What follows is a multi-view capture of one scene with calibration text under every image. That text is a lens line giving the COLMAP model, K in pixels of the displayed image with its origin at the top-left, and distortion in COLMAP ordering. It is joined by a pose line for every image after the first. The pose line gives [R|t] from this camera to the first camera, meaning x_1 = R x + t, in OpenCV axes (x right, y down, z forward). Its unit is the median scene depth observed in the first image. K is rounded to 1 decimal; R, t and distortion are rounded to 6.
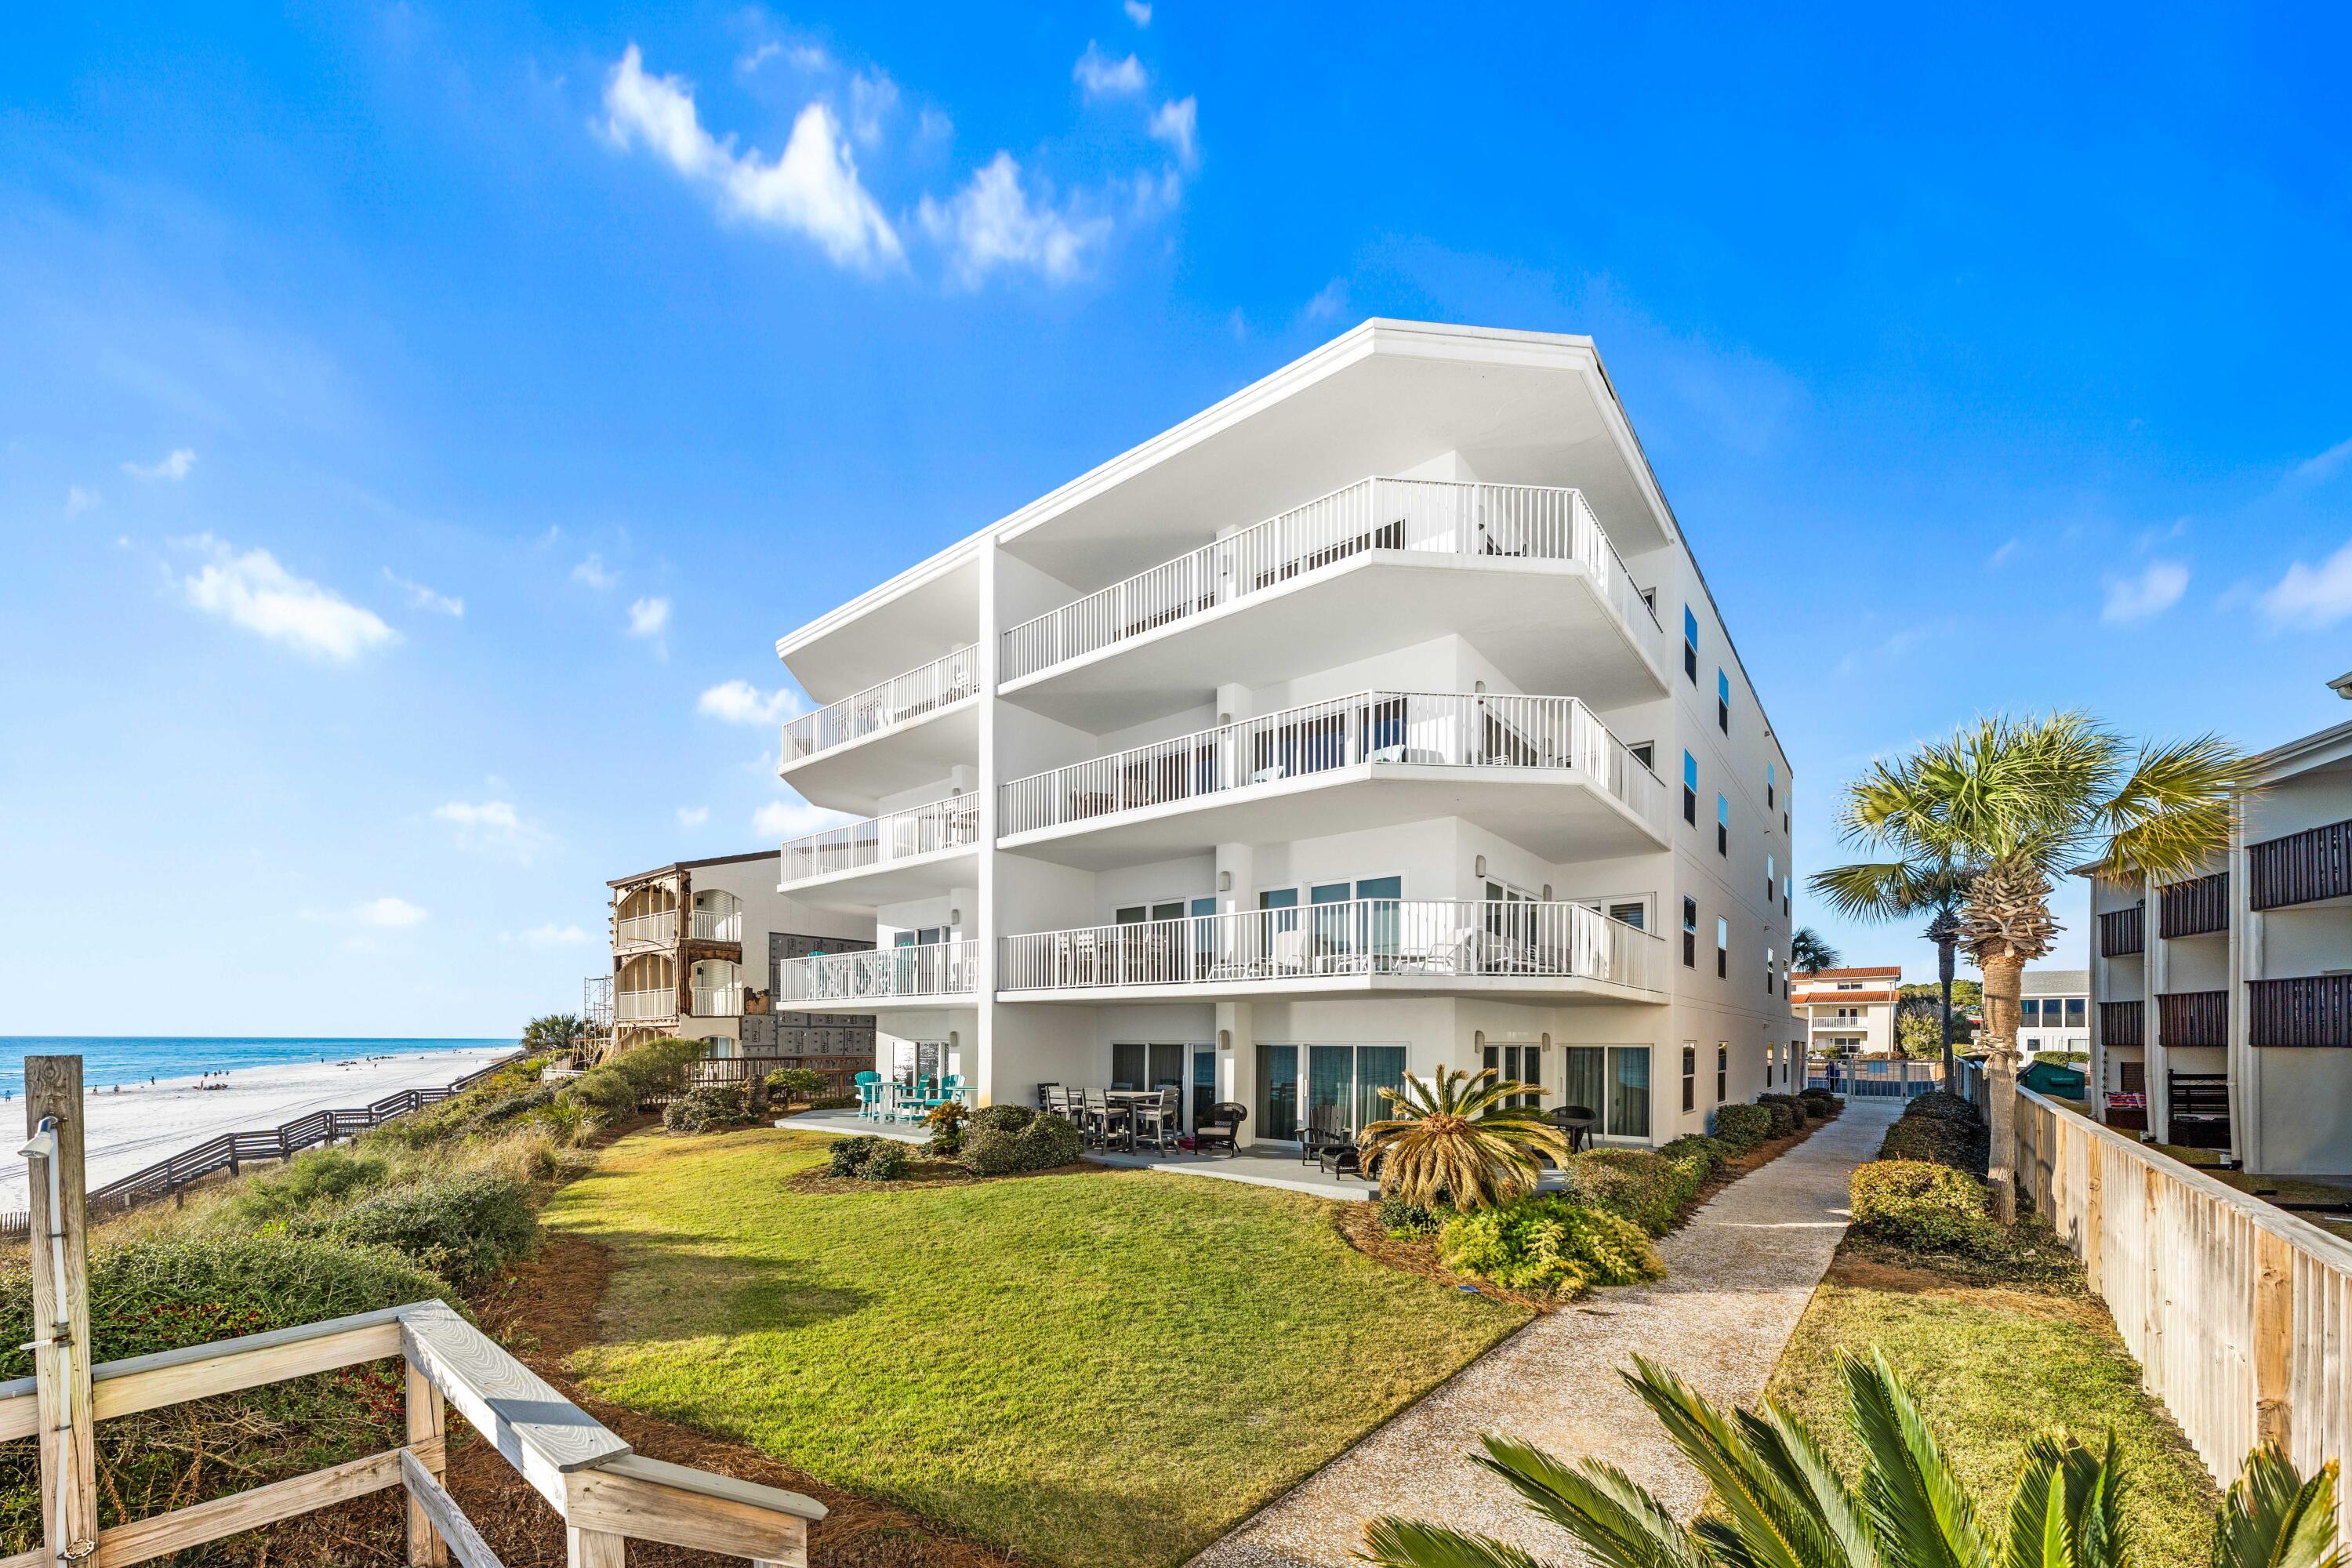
lens RADIAL K [[861.3, 0, 1174.1], [0, 861.3, 792.2], [0, 0, 1]] dist [0.000139, 0.000144]
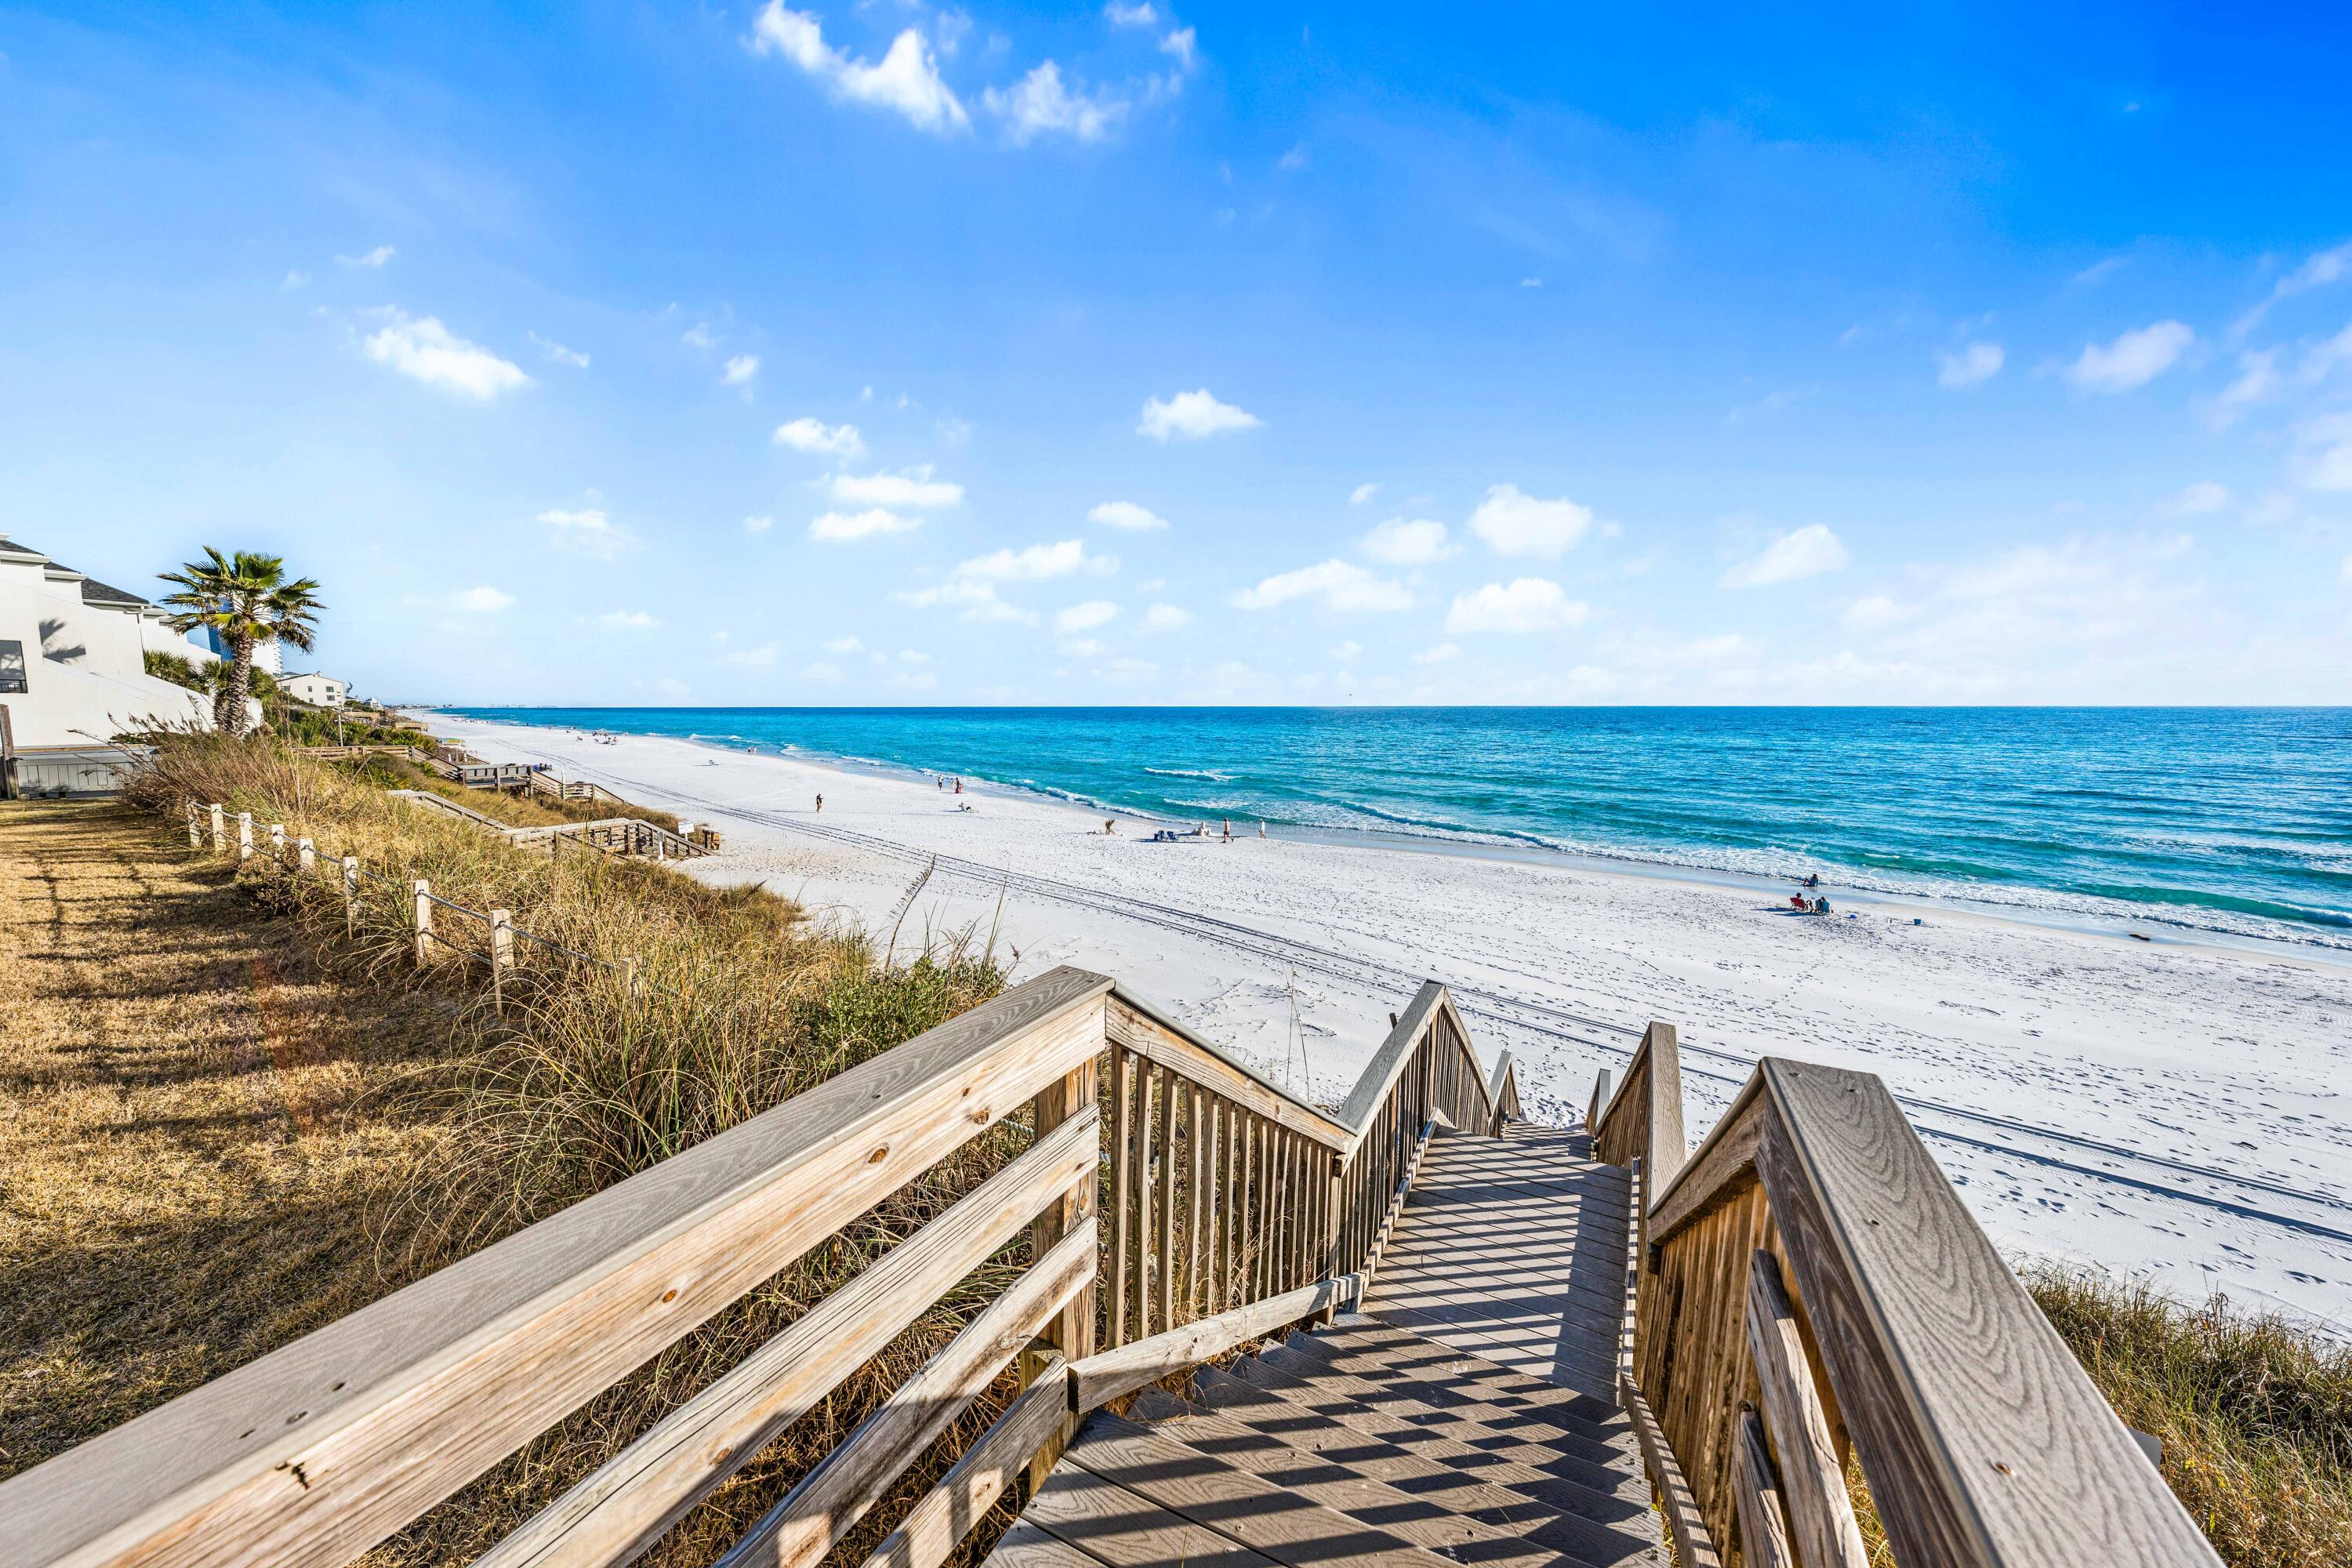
lens RADIAL K [[861.3, 0, 1174.1], [0, 861.3, 792.2], [0, 0, 1]] dist [0.000139, 0.000144]
pose [[0.999934, 0.010177, 0.005278, -0.000912], [-0.011391, 0.933785, 0.357653, -0.147974], [-0.001289, -0.357690, 0.933840, -0.578109]]
